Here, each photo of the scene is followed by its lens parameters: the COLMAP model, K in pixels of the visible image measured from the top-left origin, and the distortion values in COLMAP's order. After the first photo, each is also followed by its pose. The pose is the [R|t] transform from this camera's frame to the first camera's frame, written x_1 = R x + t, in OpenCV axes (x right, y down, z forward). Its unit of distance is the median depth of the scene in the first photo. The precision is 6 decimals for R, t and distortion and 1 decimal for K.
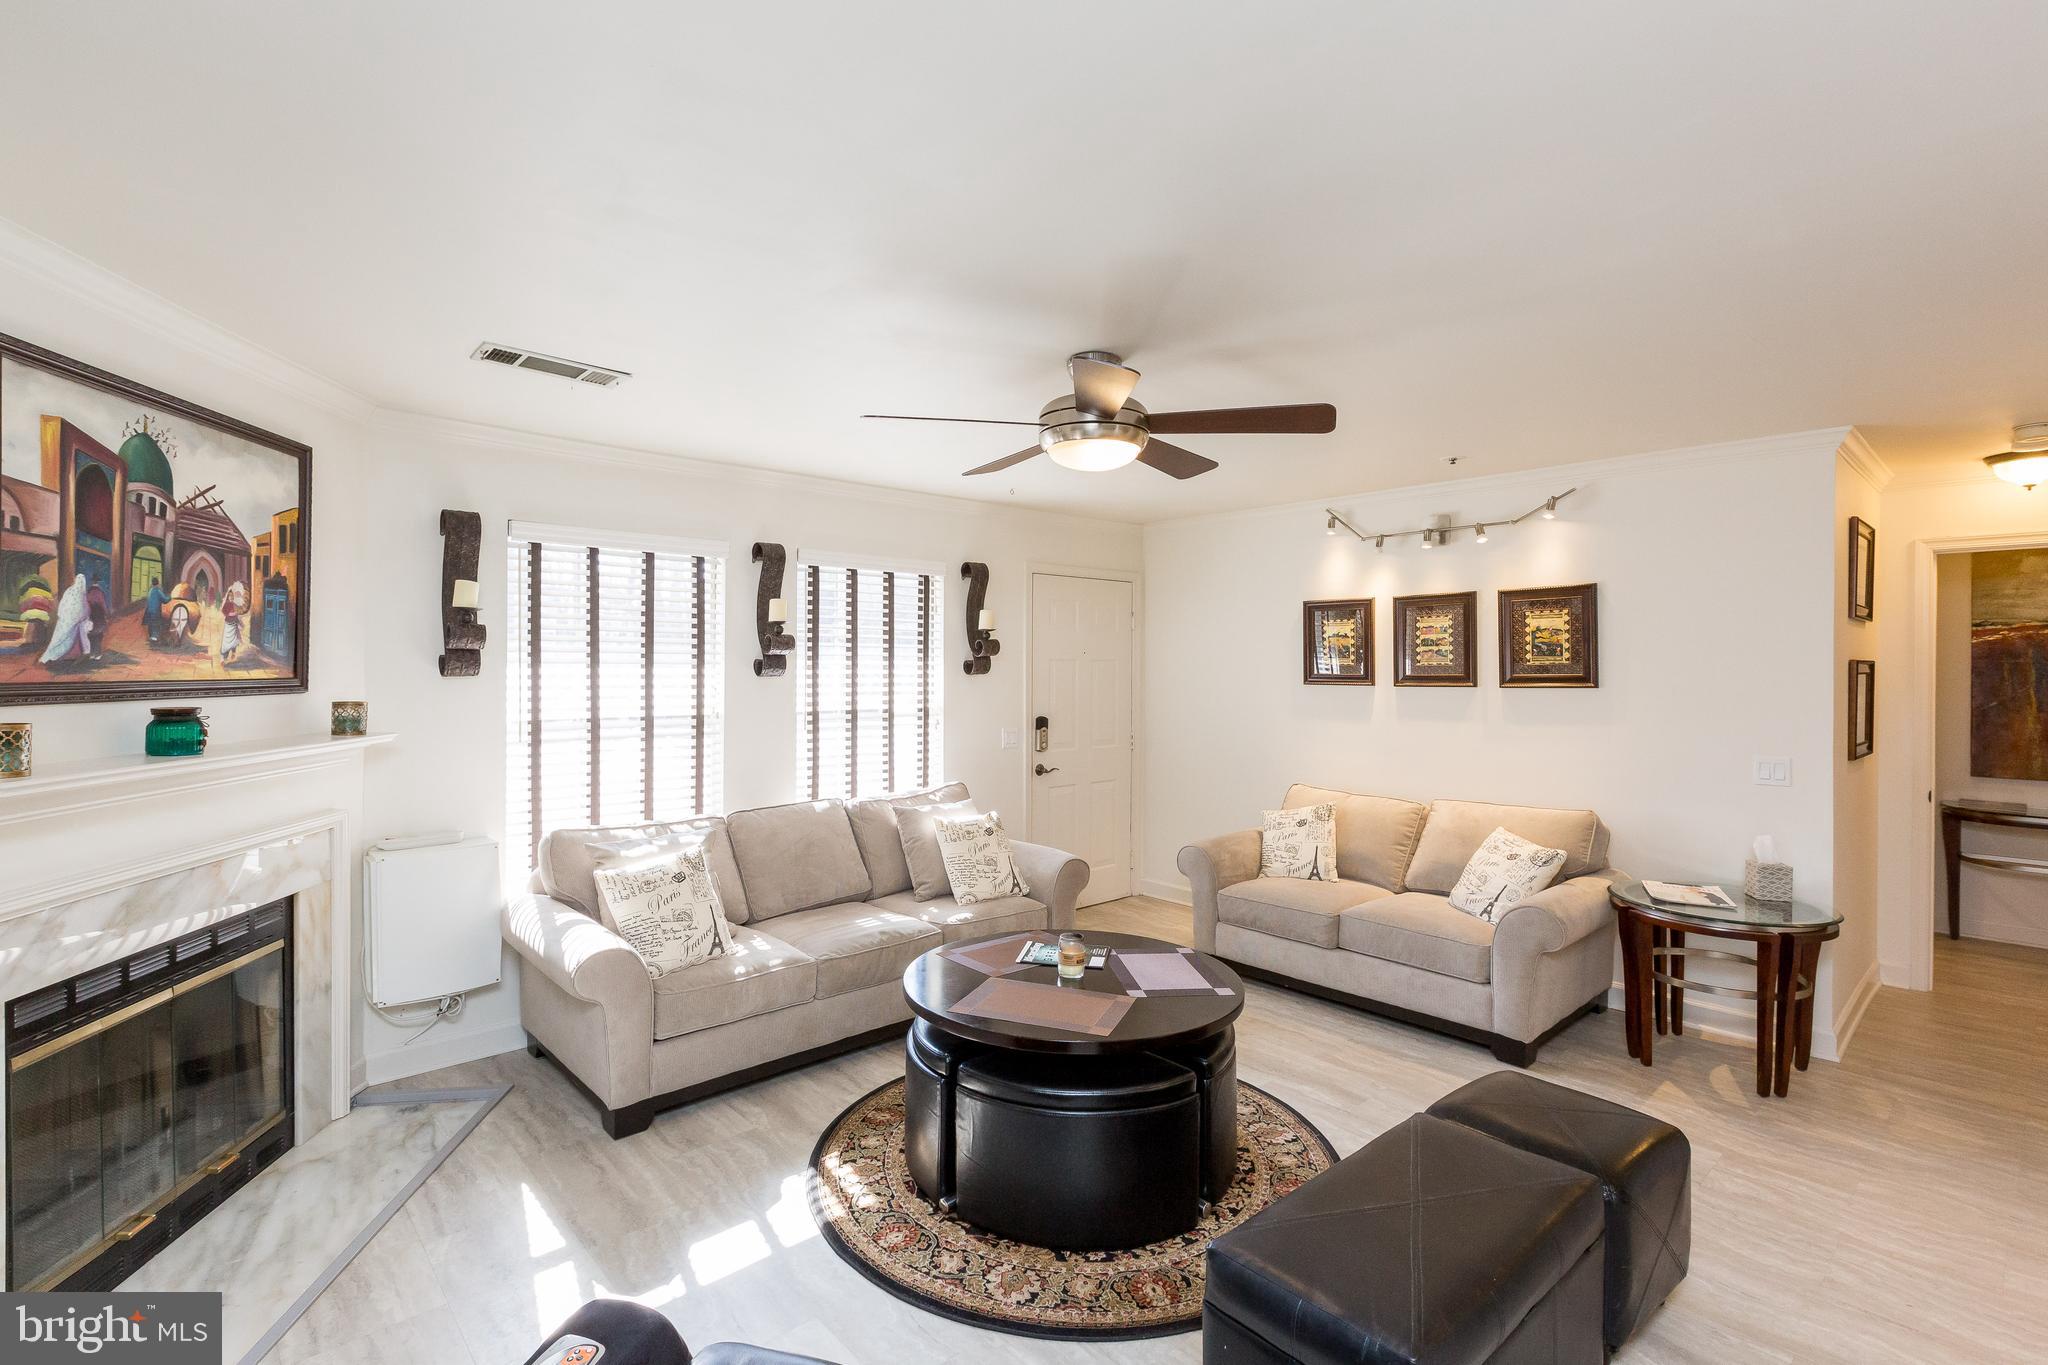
lens RADIAL K [[944.1, 0, 1026.9], [0, 944.1, 672.8], [0, 0, 1]] dist [0.005070, -0.001280]
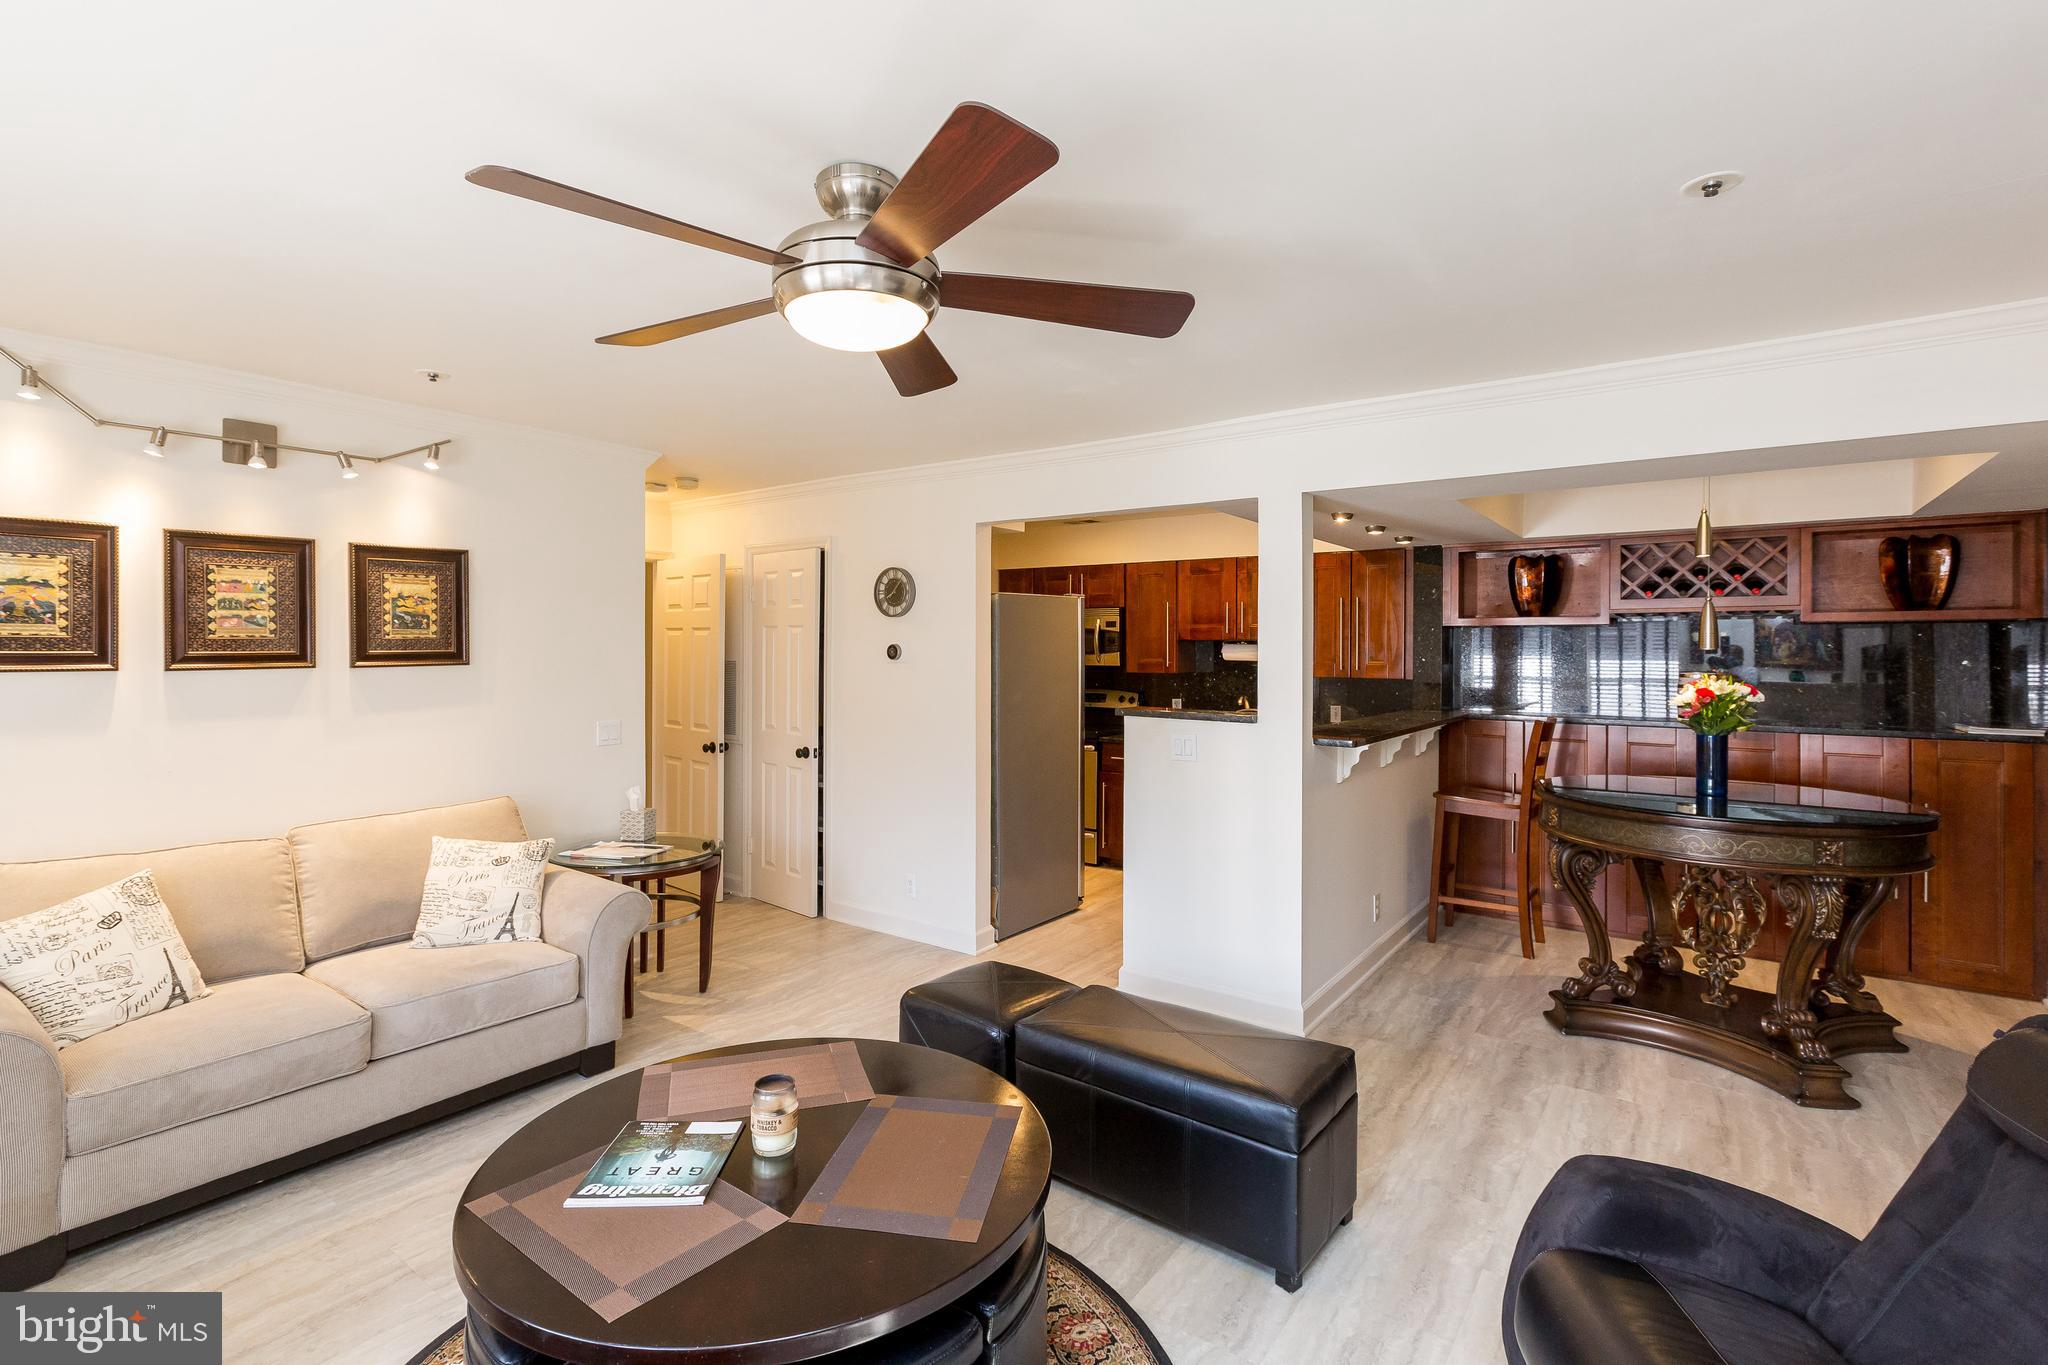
lens RADIAL K [[944.1, 0, 1008.3], [0, 944.1, 664.7], [0, 0, 1]] dist [0.005070, -0.001280]
pose [[-0.183606, -0.020453, 0.982787, -0.443866], [0.002081, 0.999773, 0.021195, -0.002758], [-0.982998, 0.005937, -0.183522, 0.744794]]
